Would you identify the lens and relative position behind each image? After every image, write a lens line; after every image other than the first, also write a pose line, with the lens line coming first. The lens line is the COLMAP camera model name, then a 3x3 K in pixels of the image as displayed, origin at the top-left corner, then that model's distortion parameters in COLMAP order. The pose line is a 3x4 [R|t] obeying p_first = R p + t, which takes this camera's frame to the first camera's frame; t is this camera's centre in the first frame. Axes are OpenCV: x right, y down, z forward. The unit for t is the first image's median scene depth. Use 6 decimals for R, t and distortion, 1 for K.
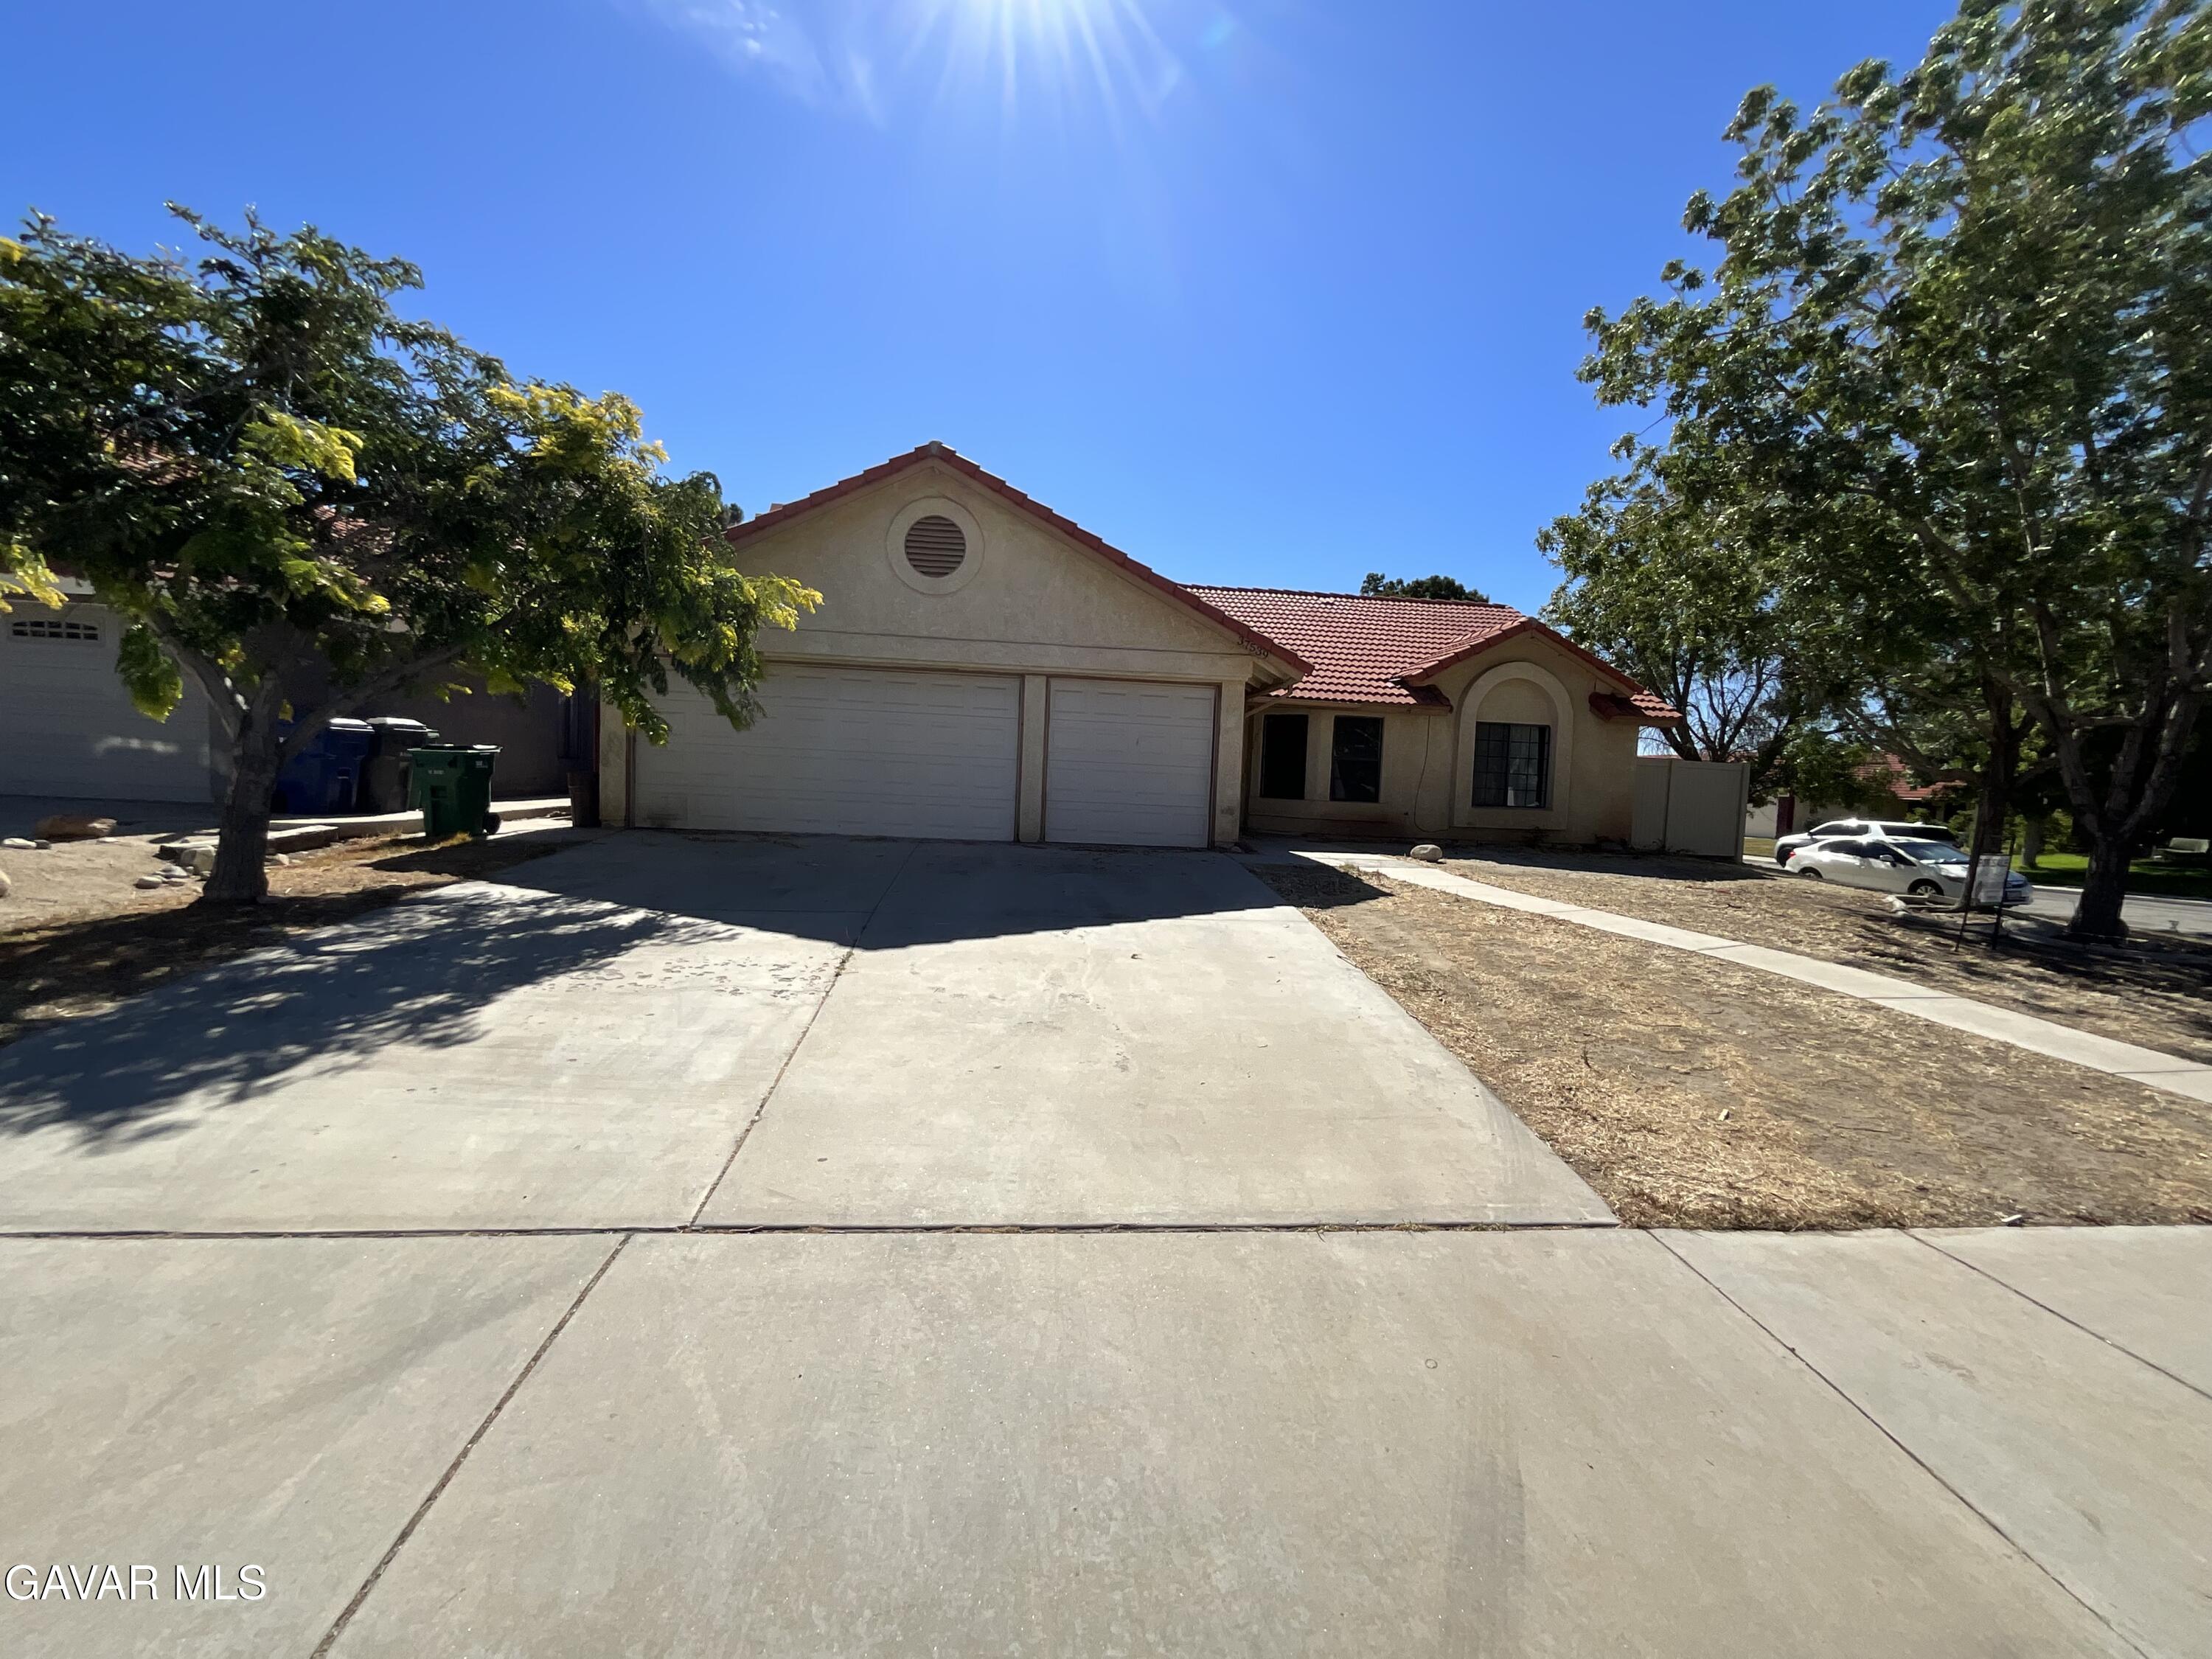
lens RADIAL K [[897.6, 0, 1114.4], [0, 897.6, 829.4], [0, 0, 1]] dist [0.000536, 0.000171]
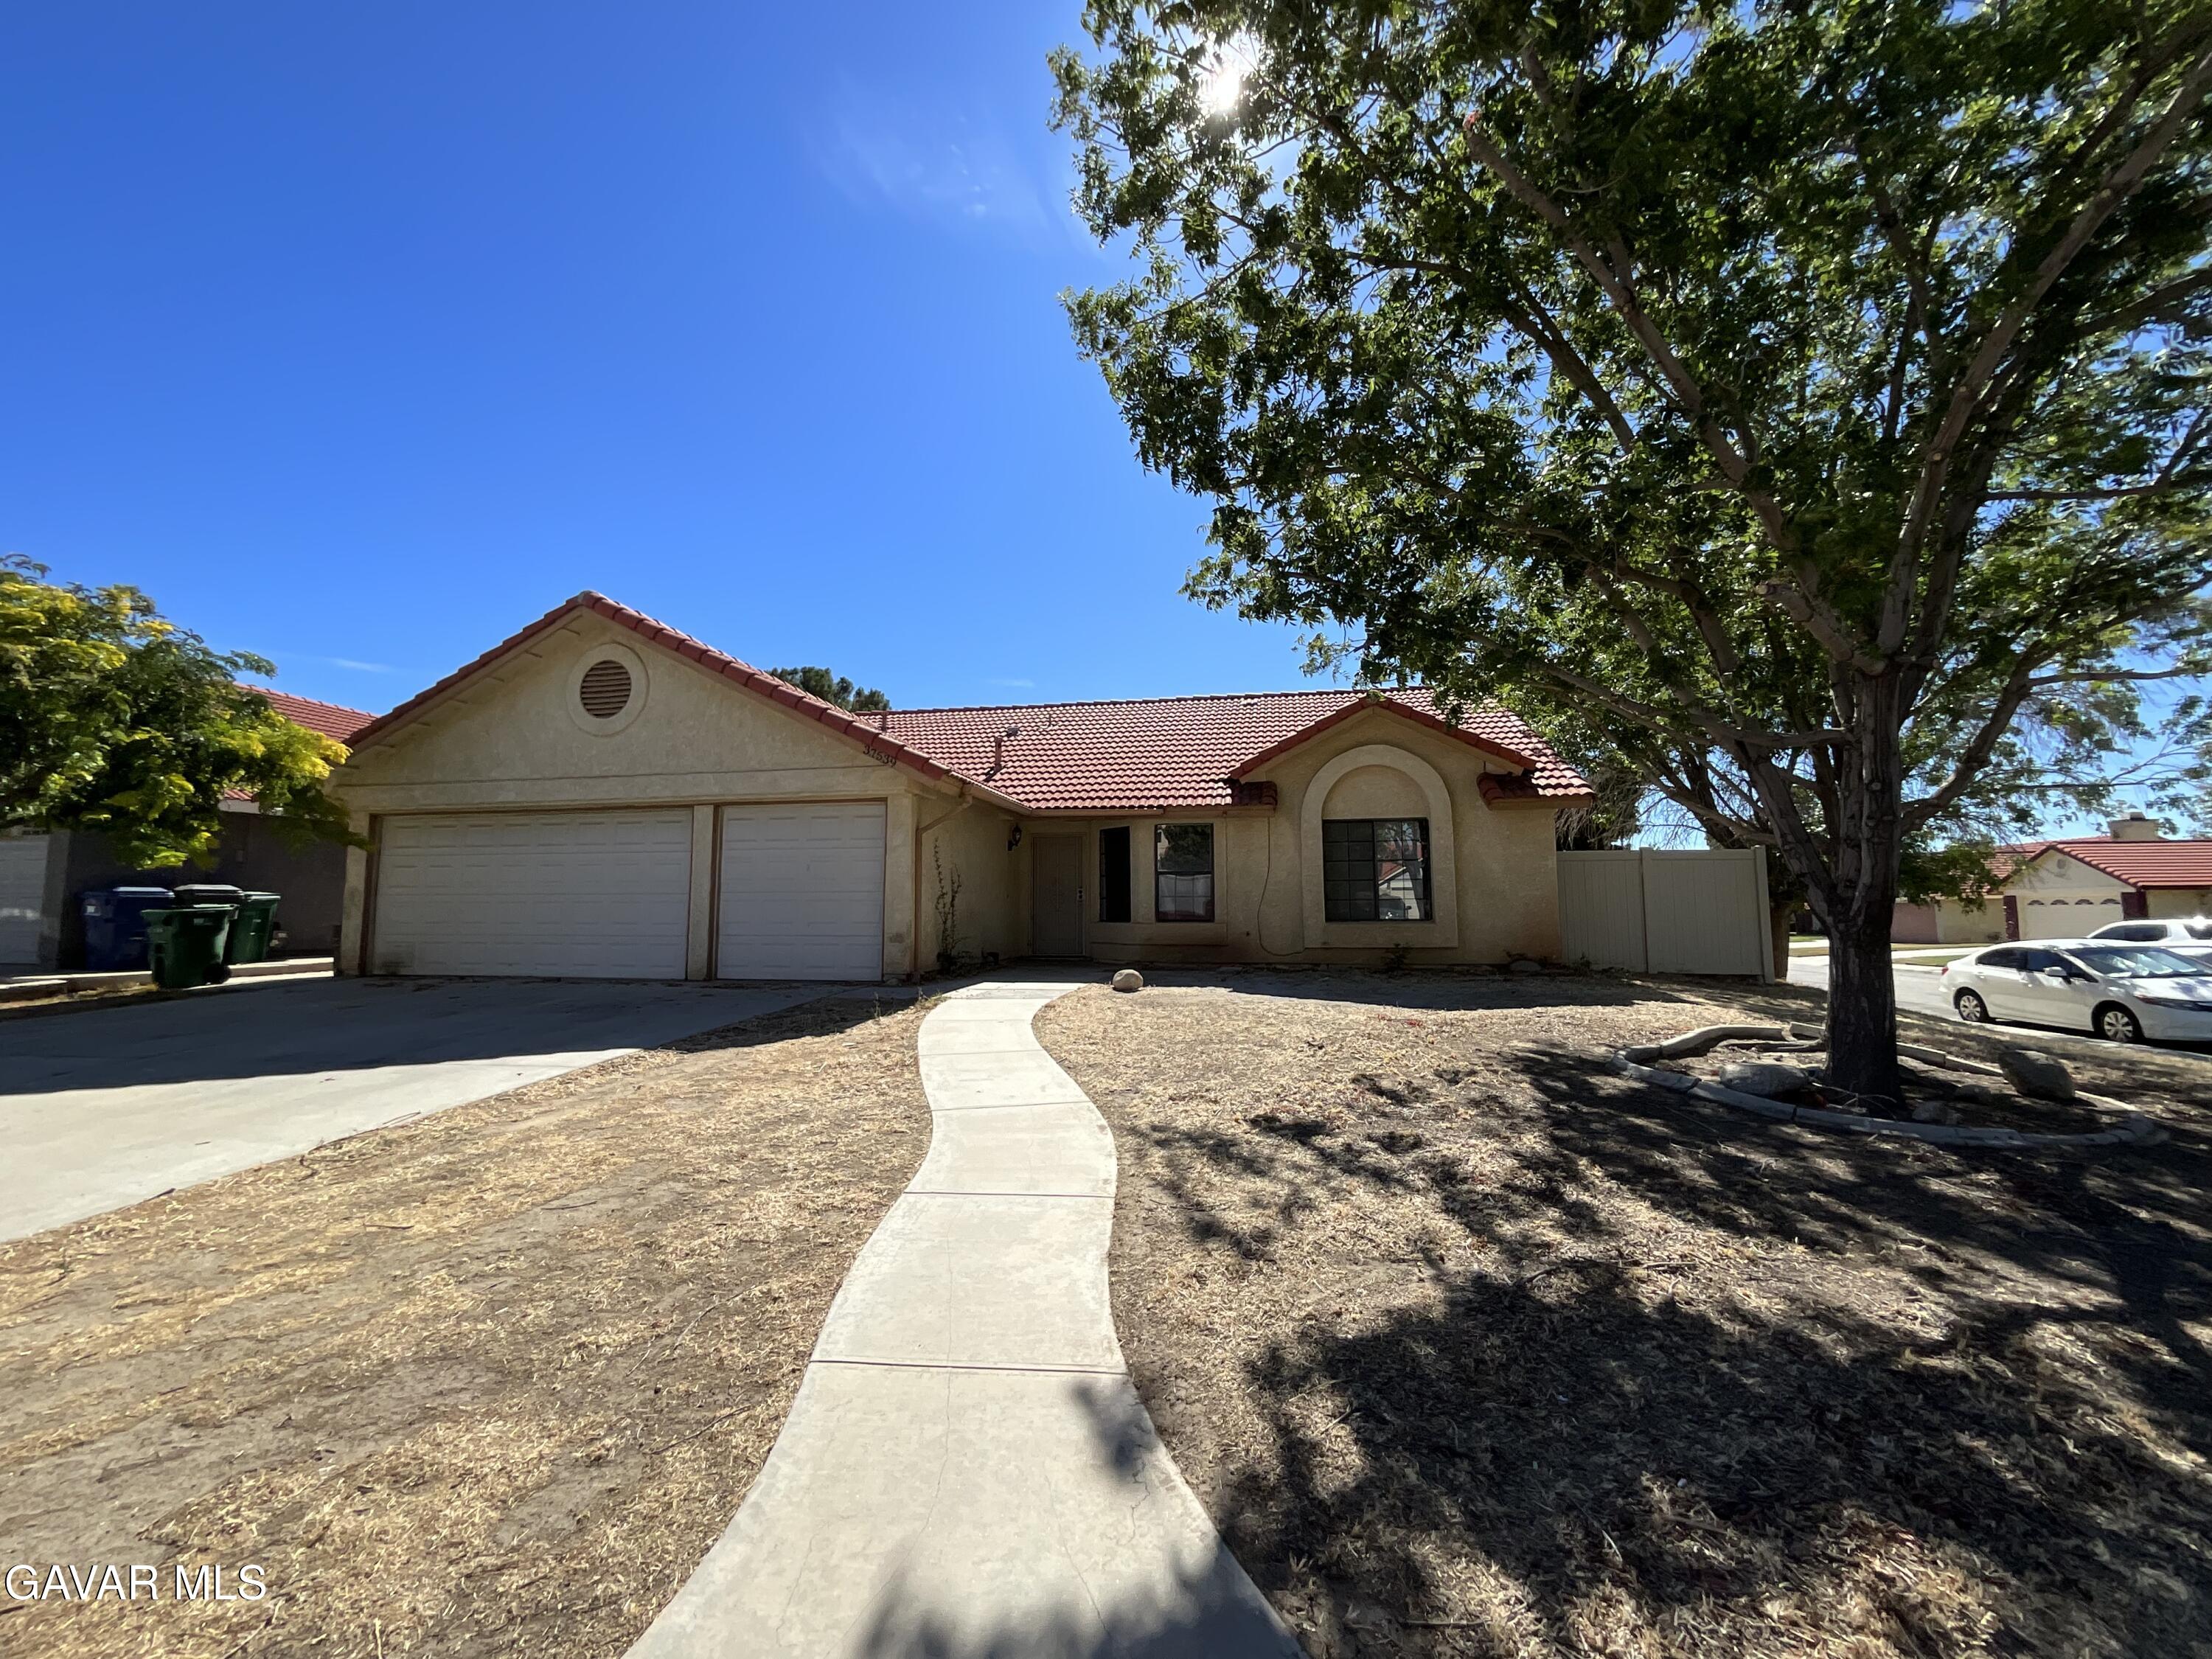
lens RADIAL K [[897.6, 0, 1114.4], [0, 897.6, 829.4], [0, 0, 1]] dist [0.000536, 0.000171]
pose [[0.957362, -0.072108, -0.279747, 0.599134], [0.028904, 0.987398, -0.155597, 0.018081], [0.287441, 0.140877, 0.947381, 0.207921]]
